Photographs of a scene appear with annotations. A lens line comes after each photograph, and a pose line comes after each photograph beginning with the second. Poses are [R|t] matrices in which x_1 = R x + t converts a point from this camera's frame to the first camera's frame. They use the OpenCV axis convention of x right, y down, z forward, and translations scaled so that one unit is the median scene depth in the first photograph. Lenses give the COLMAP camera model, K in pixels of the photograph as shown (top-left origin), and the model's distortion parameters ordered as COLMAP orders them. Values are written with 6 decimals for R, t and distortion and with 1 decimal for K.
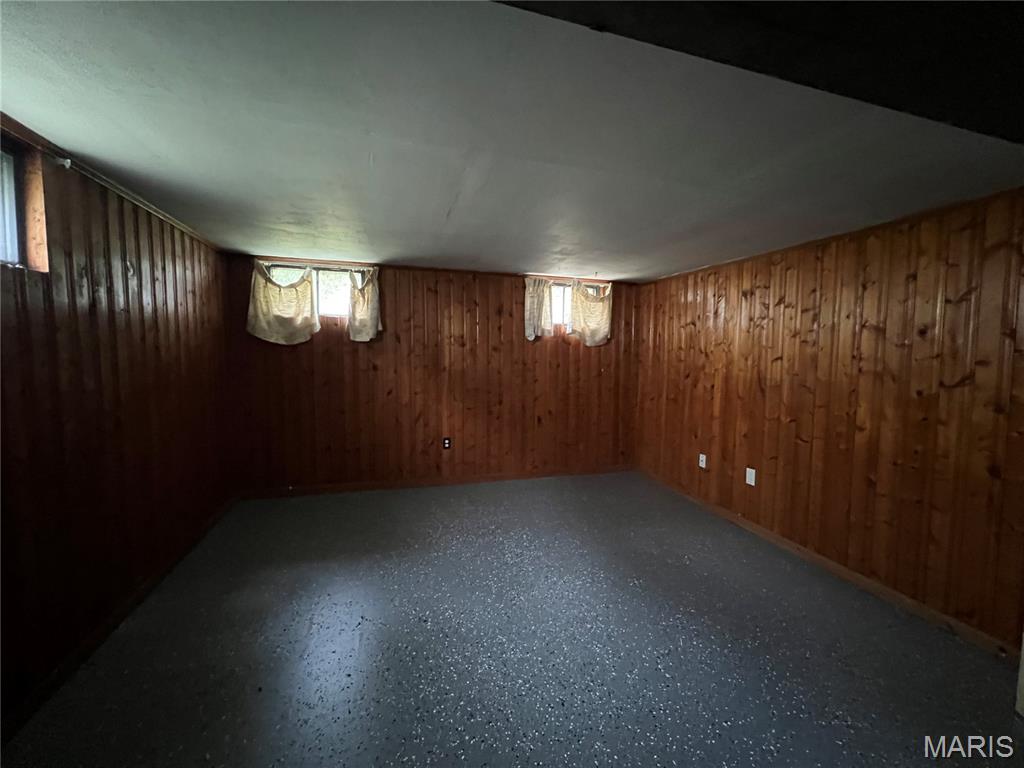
lens RADIAL K [[412.4, 0, 510.3], [0, 412.4, 381.7], [0, 0, 1]] dist [0.000114, 0.000209]
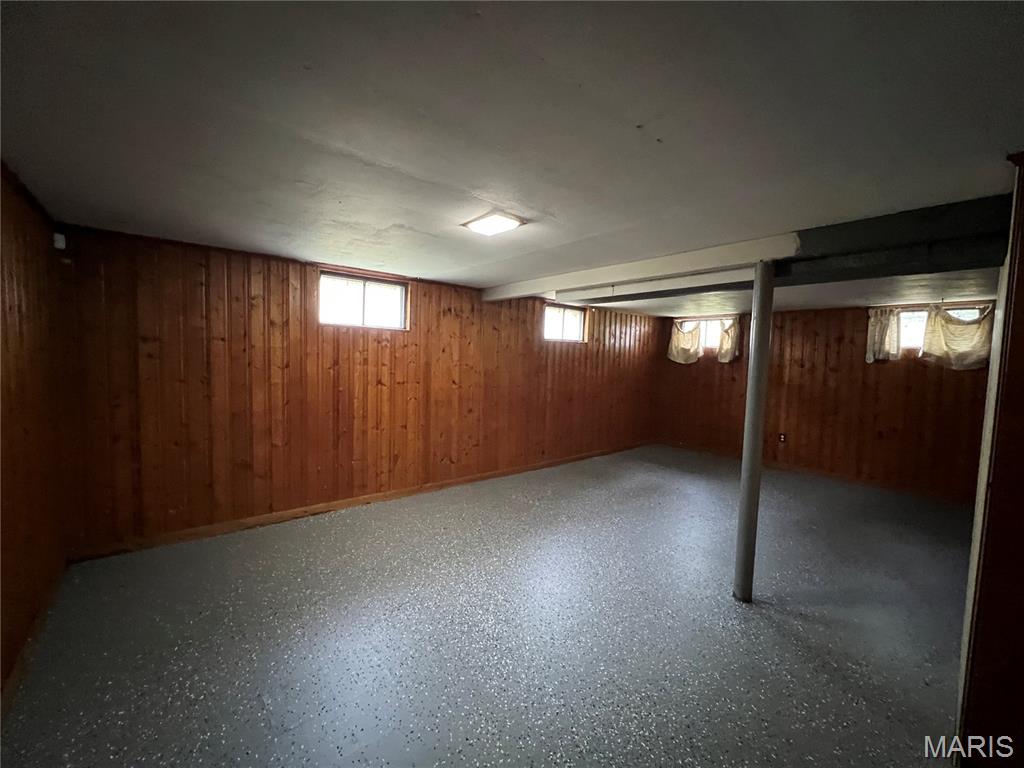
lens RADIAL K [[409.7, 0, 511.2], [0, 409.7, 382.5], [0, 0, 1]] dist [-0.001380, 0.000300]
pose [[0.395927, 0.056746, -0.916527, 0.730974], [-0.095100, 0.995256, 0.020538, 0.025952], [0.913344, 0.079030, 0.399445, -0.375786]]
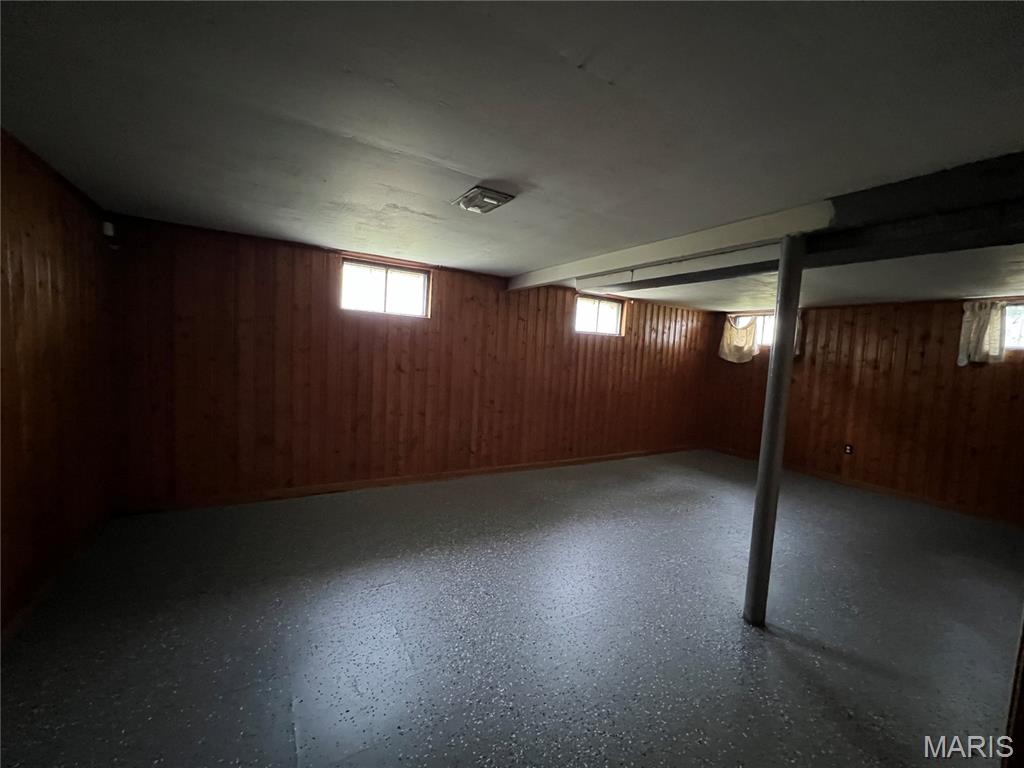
lens RADIAL K [[409.7, 0, 511.2], [0, 409.7, 382.5], [0, 0, 1]] dist [-0.001380, 0.000300]
pose [[0.252570, 0.071710, -0.964918, 0.741431], [-0.126612, 0.991125, 0.040516, 0.034134], [0.959259, 0.111937, 0.259408, -0.269421]]
